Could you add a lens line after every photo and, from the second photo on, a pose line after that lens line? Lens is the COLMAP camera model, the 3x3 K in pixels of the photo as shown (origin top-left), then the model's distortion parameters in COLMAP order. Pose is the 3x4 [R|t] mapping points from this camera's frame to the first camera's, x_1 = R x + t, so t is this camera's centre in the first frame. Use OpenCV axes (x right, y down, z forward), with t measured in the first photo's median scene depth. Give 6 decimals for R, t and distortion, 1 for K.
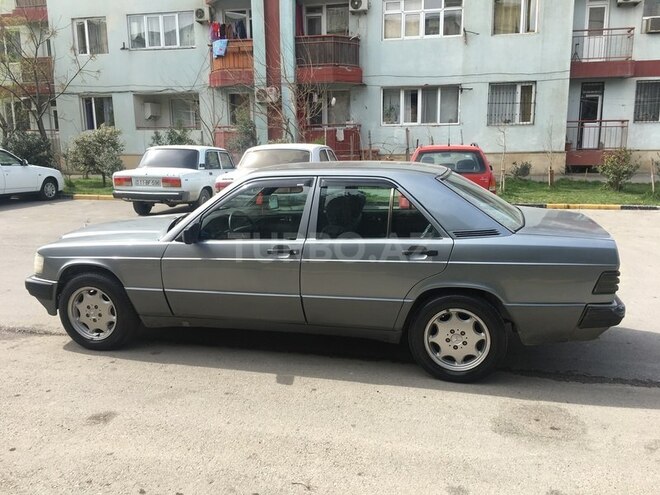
lens RADIAL K [[564.3, 0, 330.9], [0, 564.3, 247.5], [0, 0, 1]] dist [0.000265, -0.006386]
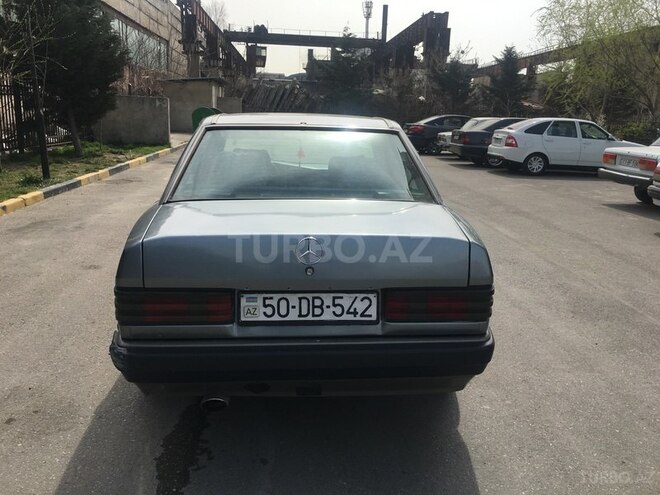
lens RADIAL K [[564.3, 0, 331.0], [0, 564.3, 246.9], [0, 0, 1]] dist [0.000265, -0.006386]
pose [[0.301596, 0.228868, -0.925559, 0.352085], [-0.205971, 0.963479, 0.171129, -0.045867], [0.930922, 0.139026, 0.337721, 0.318546]]
